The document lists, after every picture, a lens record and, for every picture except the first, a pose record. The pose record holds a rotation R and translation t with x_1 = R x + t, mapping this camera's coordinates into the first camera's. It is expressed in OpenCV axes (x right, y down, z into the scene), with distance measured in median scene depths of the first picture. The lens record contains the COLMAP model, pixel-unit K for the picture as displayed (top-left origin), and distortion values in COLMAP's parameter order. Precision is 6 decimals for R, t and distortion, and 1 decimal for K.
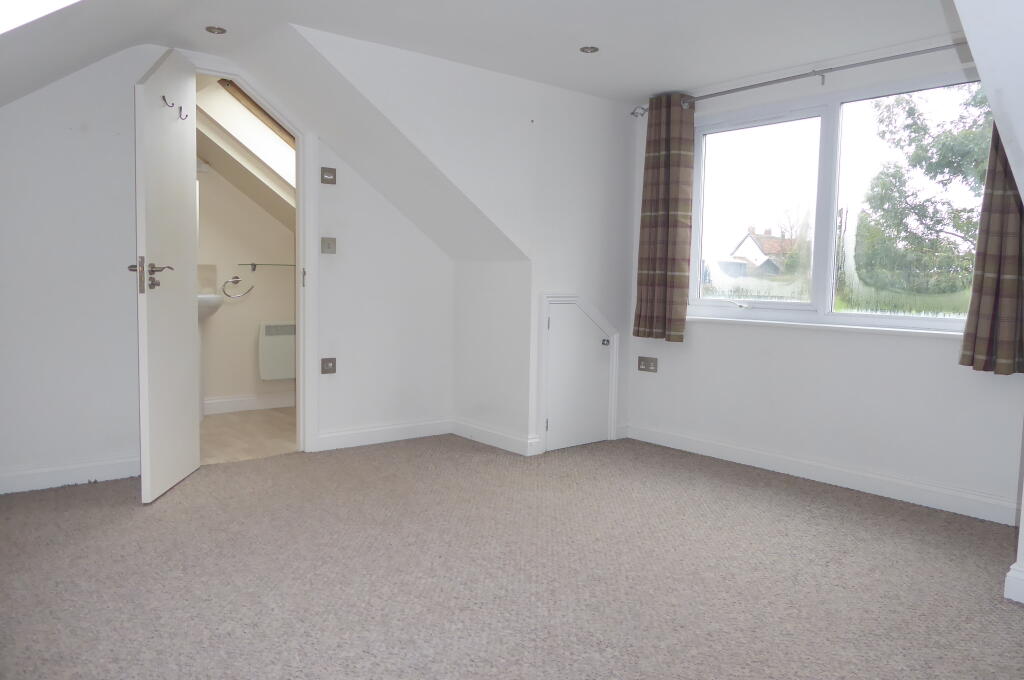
lens RADIAL K [[738.1, 0, 512.0], [0, 738.1, 340.0], [0, 0, 1]] dist [-0.005228, 0.001462]
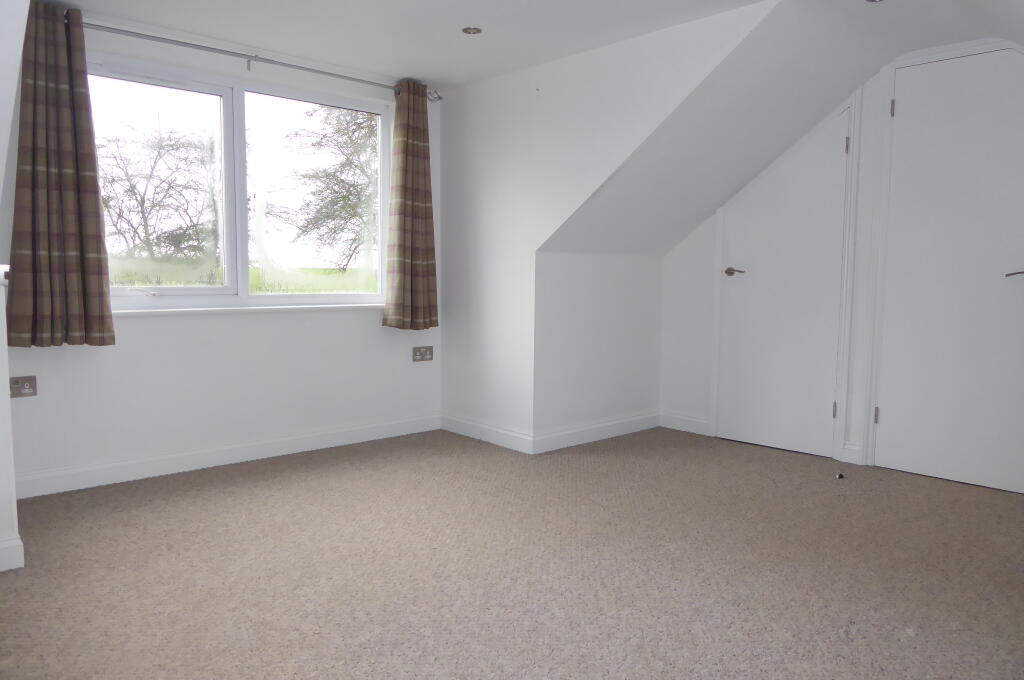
lens RADIAL K [[749.7, 0, 512.0], [0, 749.7, 340.0], [0, 0, 1]] dist [-0.009341, 0.001873]
pose [[-0.052758, -0.113505, 0.992136, -0.756789], [0.066469, 0.990917, 0.116900, -0.087879], [-0.996393, 0.072113, -0.044734, 0.825432]]
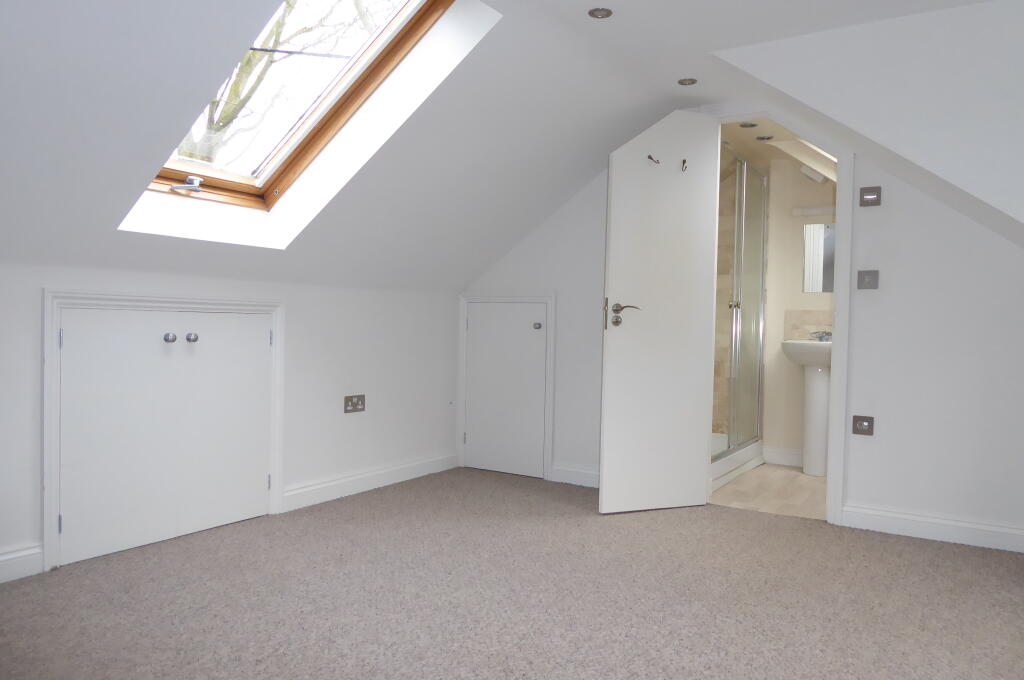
lens RADIAL K [[749.7, 0, 512.0], [0, 749.7, 340.0], [0, 0, 1]] dist [-0.009341, 0.001873]
pose [[0.309545, 0.015792, -0.950754, 0.560380], [-0.090762, 0.995788, -0.013010, -0.017765], [0.946543, 0.090319, 0.309675, 0.483155]]
